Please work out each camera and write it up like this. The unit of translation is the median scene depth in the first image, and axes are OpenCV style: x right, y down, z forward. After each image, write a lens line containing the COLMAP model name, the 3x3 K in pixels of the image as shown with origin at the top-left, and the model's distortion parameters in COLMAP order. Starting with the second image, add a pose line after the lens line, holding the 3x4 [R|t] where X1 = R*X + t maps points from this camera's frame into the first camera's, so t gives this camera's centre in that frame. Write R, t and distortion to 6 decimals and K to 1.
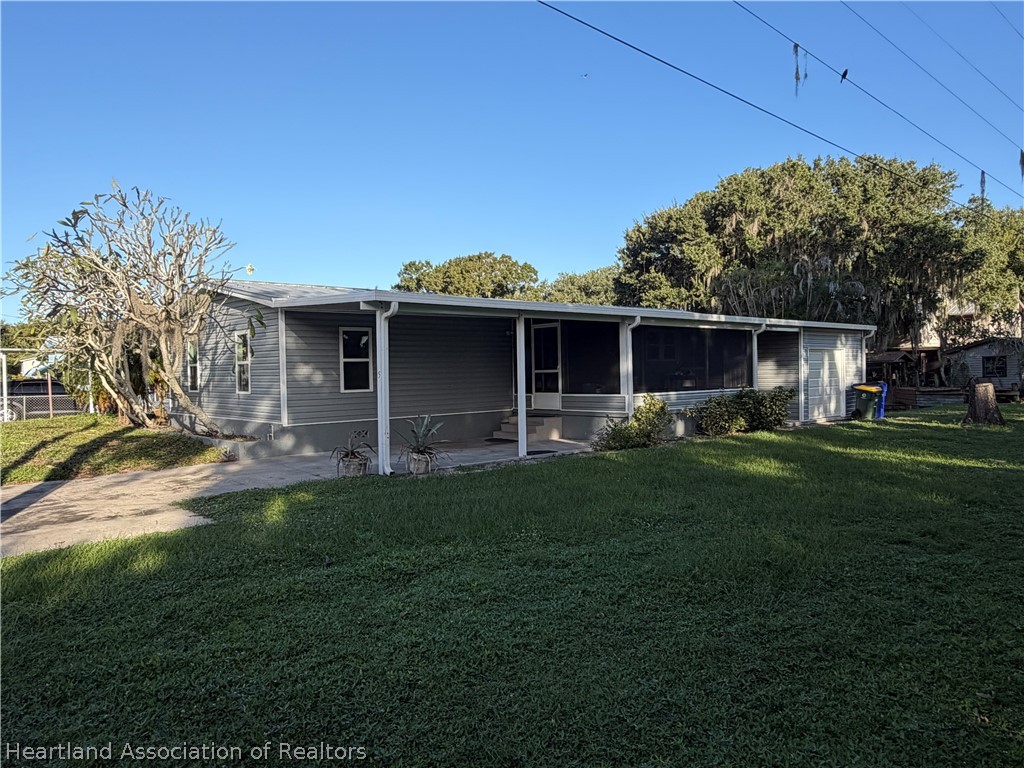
lens RADIAL K [[710.8, 0, 519.4], [0, 710.8, 382.0], [0, 0, 1]] dist [-0.005024, 0.002589]
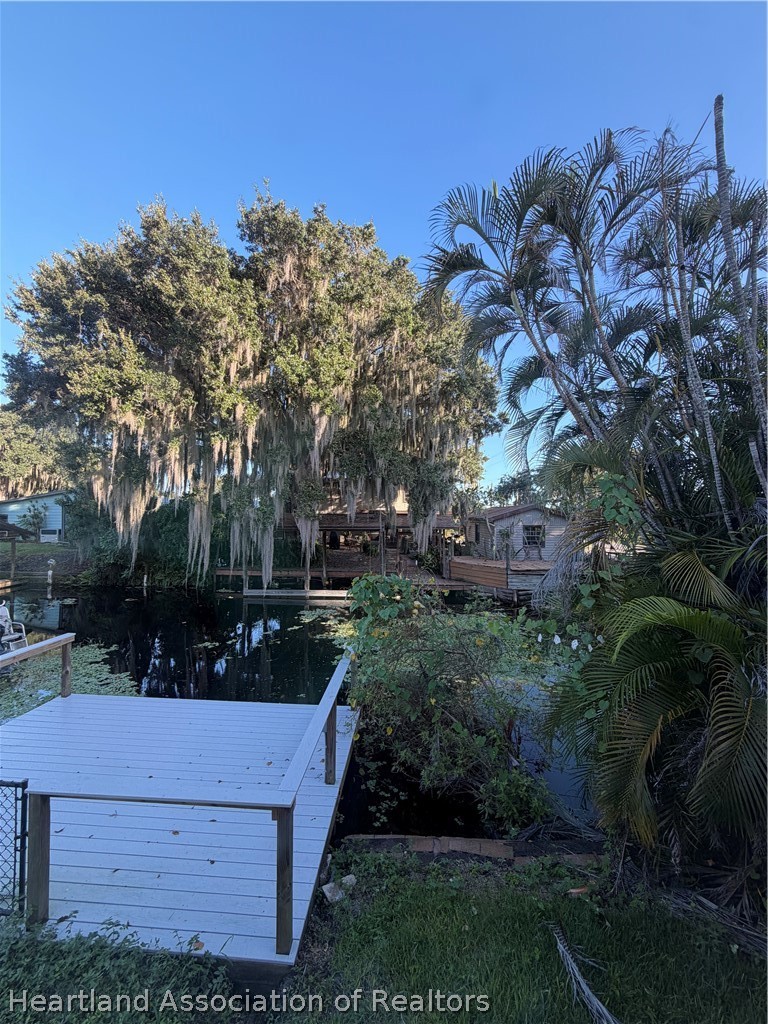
lens RADIAL K [[407.6, 0, 383.5], [0, 407.6, 510.0], [0, 0, 1]] dist [-0.000427, 0.000571]
pose [[0.669722, 0.044177, 0.741297, 0.216611], [-0.015864, 0.998852, -0.045194, -0.045757], [-0.742443, 0.018508, 0.669654, 1.264456]]
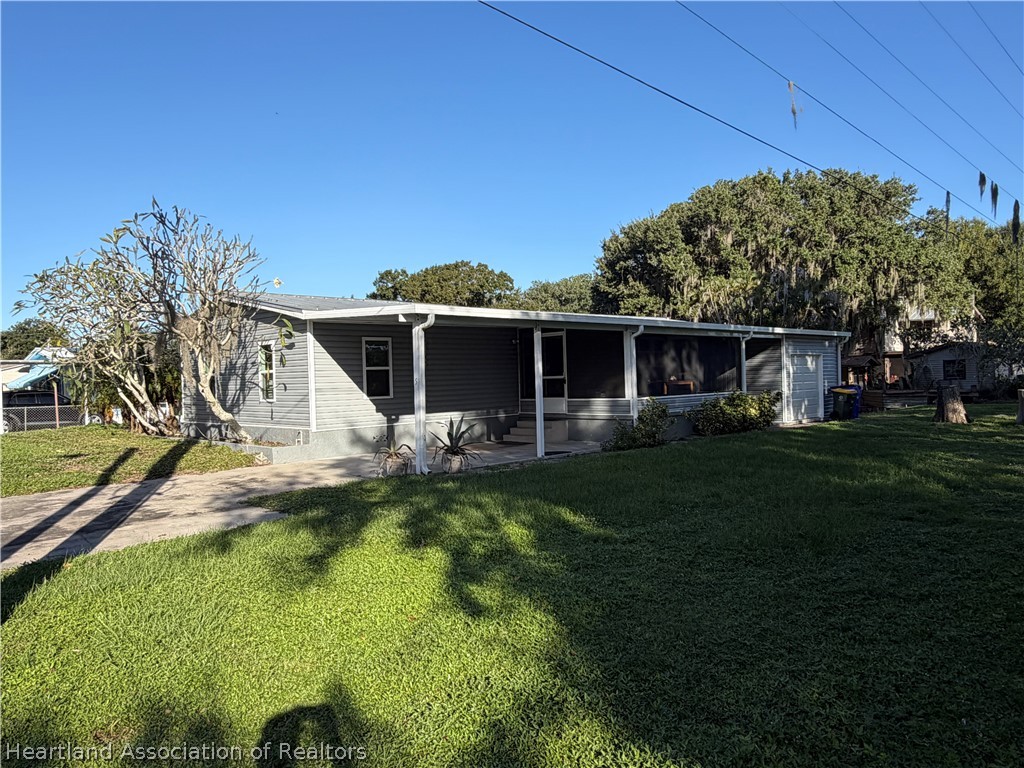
lens RADIAL K [[710.8, 0, 521.2], [0, 710.8, 384.9], [0, 0, 1]] dist [-0.005024, 0.002589]
pose [[0.998786, -0.009650, 0.048303, -0.042502], [0.009944, 0.999933, -0.005854, 0.001221], [-0.048243, 0.006328, 0.998816, -0.040814]]
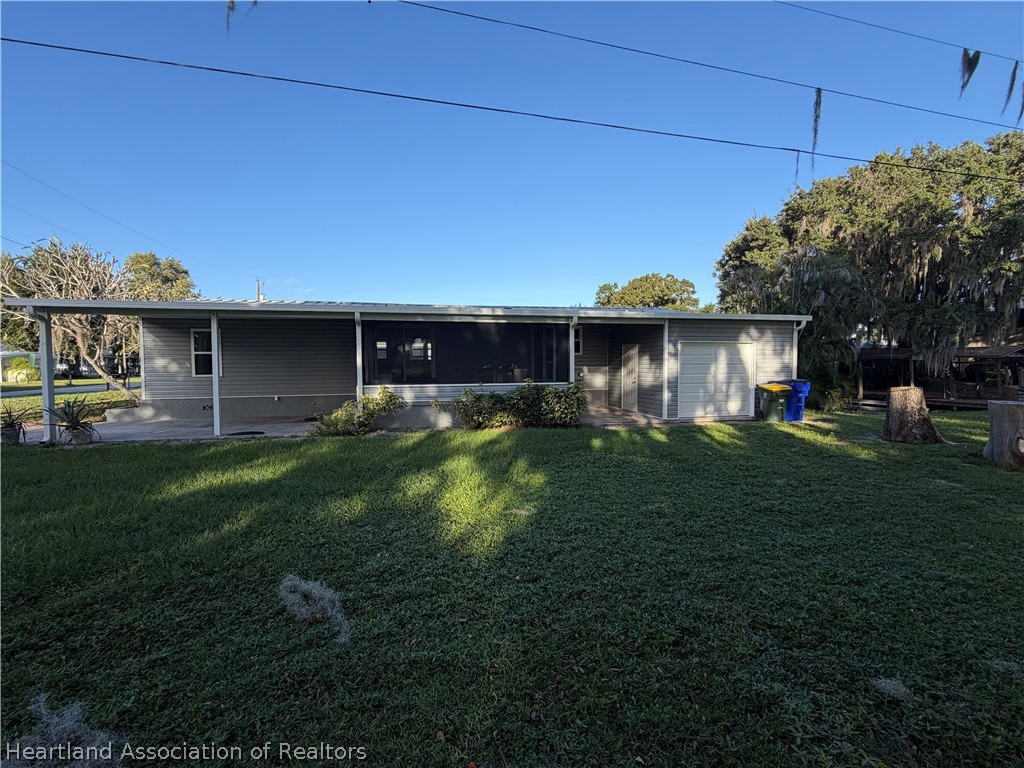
lens RADIAL K [[457.1, 0, 521.5], [0, 457.1, 382.1], [0, 0, 1]] dist [0.003856, 0.000727]
pose [[0.881175, 0.033589, -0.471596, 0.446877], [-0.018133, 0.999140, 0.037282, -0.012073], [0.472443, -0.024301, 0.881026, 0.327455]]
